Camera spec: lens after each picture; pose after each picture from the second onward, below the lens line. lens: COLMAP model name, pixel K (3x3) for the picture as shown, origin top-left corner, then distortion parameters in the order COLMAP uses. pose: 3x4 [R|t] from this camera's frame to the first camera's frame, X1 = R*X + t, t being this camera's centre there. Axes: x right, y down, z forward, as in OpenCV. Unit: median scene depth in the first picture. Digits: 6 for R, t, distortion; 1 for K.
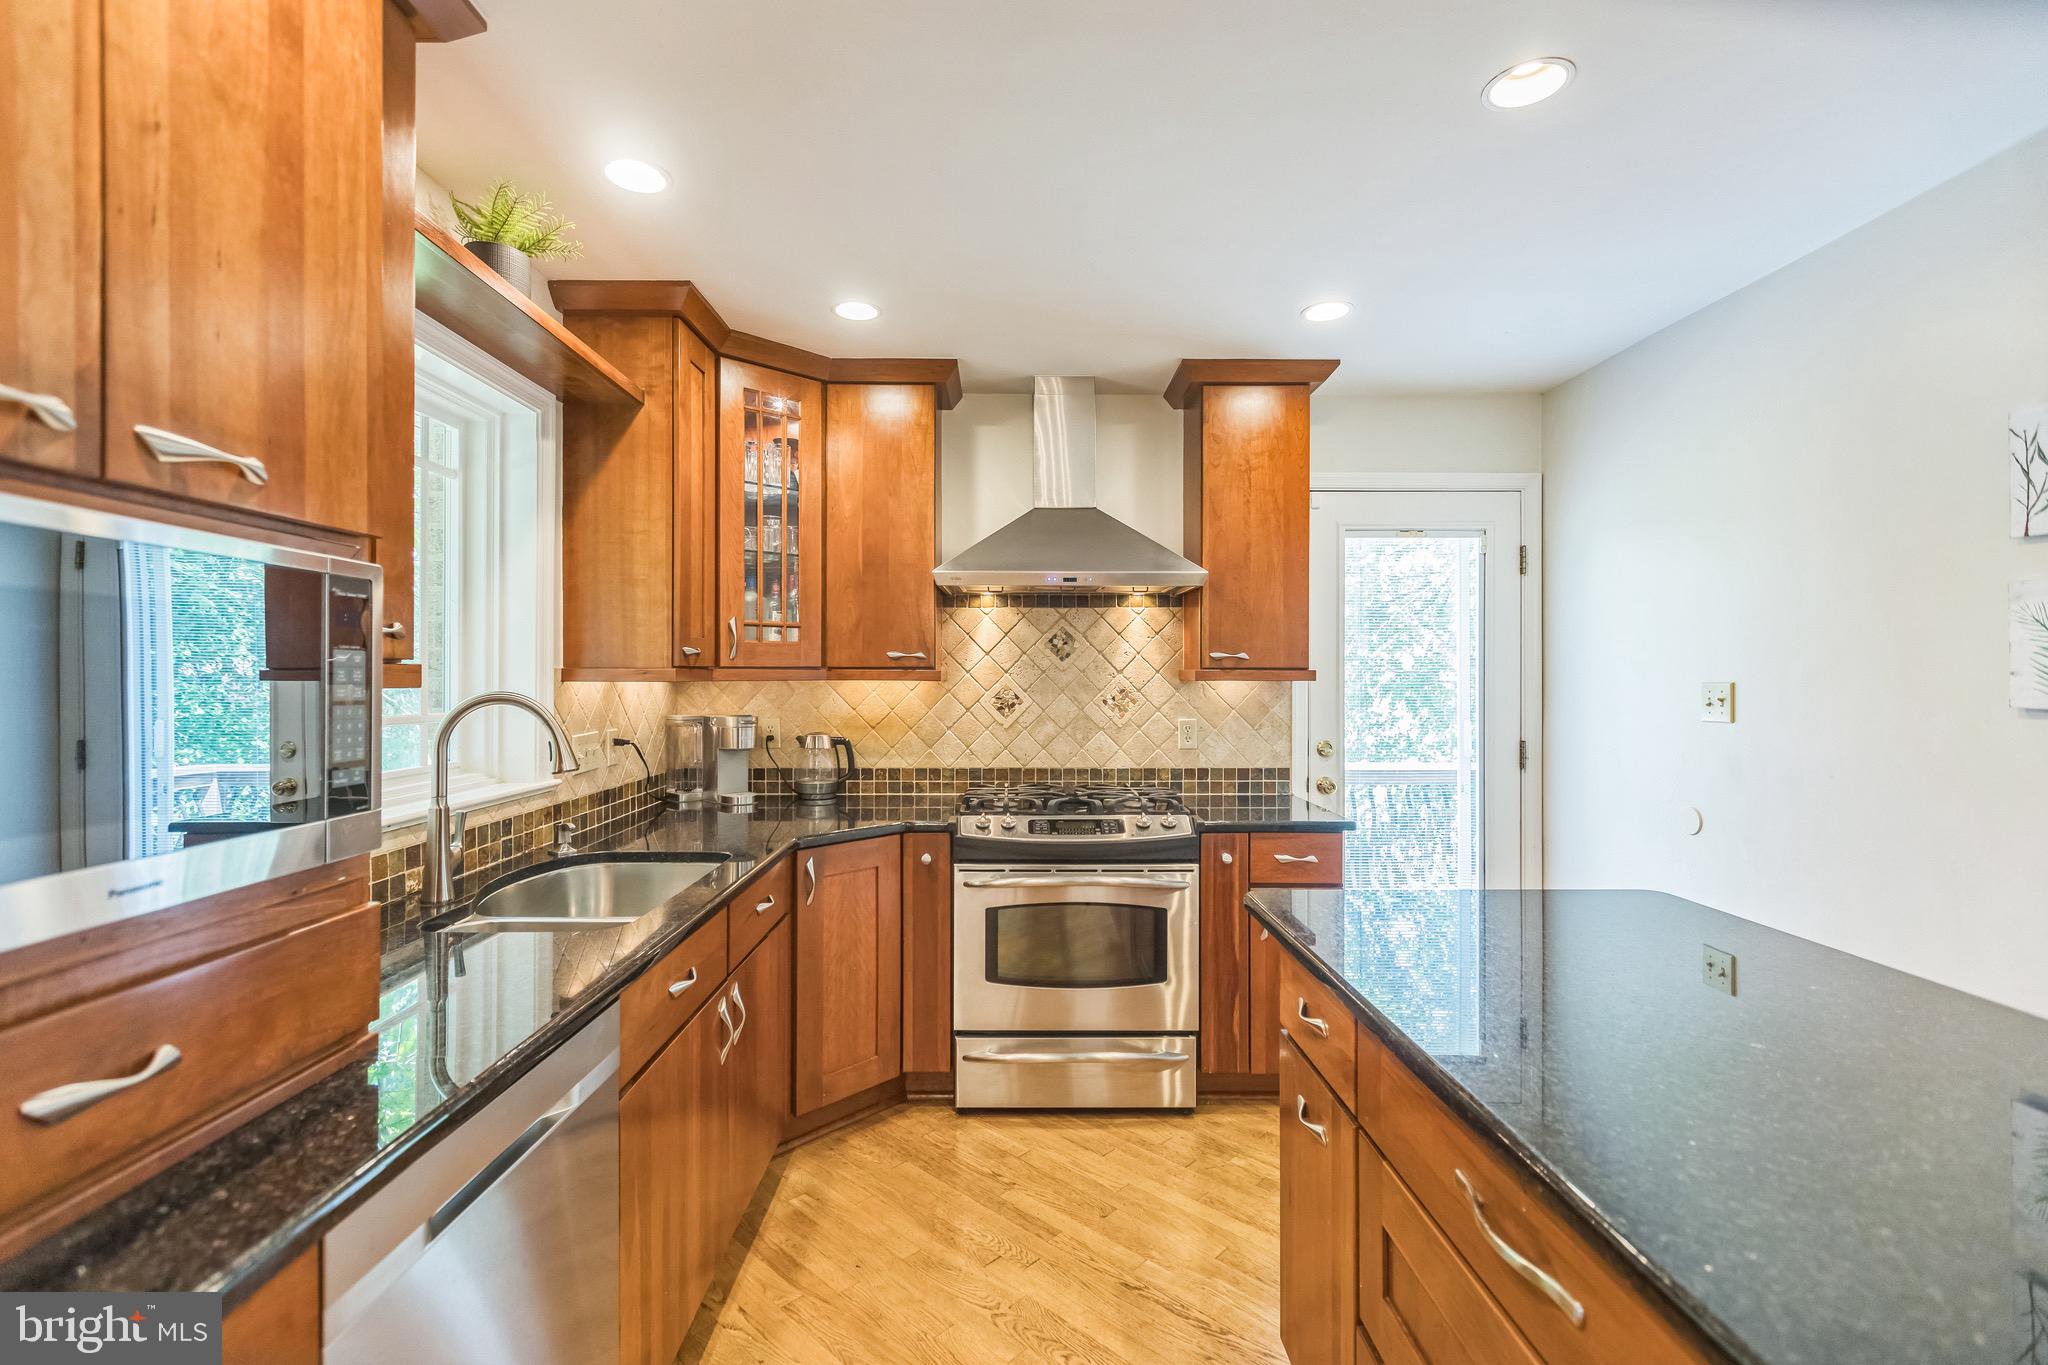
lens RADIAL K [[912.3, 0, 1024.0], [0, 912.3, 682.5], [0, 0, 1]] dist [-0.000845, -0.000135]
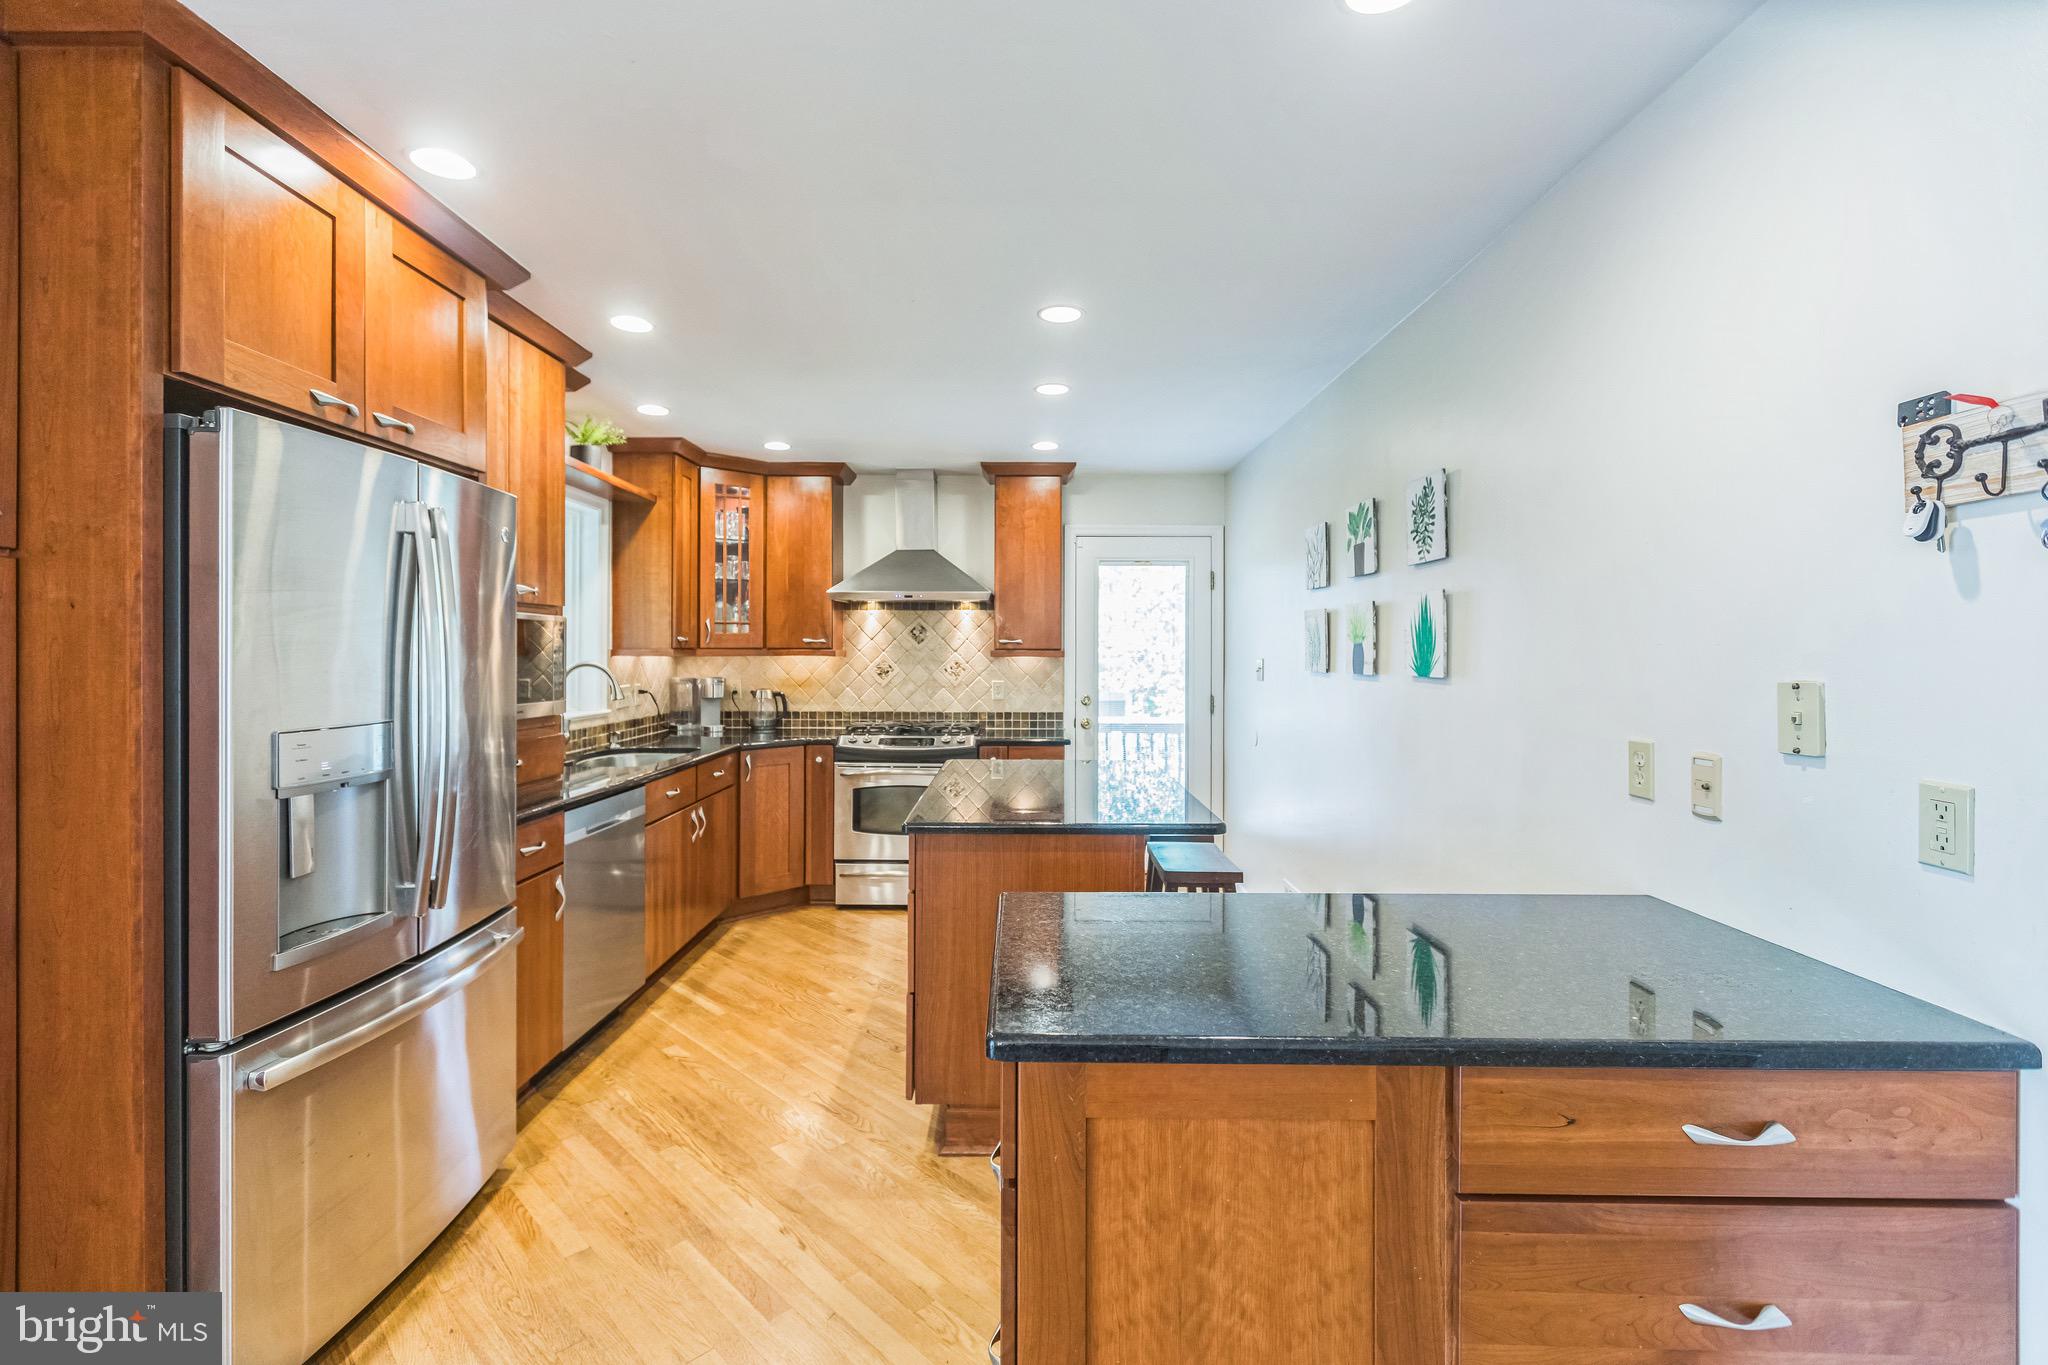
lens RADIAL K [[922.2, 0, 1020.5], [0, 922.2, 659.2], [0, 0, 1]] dist [-0.000327, -0.000020]
pose [[0.999807, 0.002594, -0.019466, 0.265821], [-0.002578, 0.999996, 0.000855, 0.000825], [0.019469, -0.000805, 0.999810, -0.633976]]
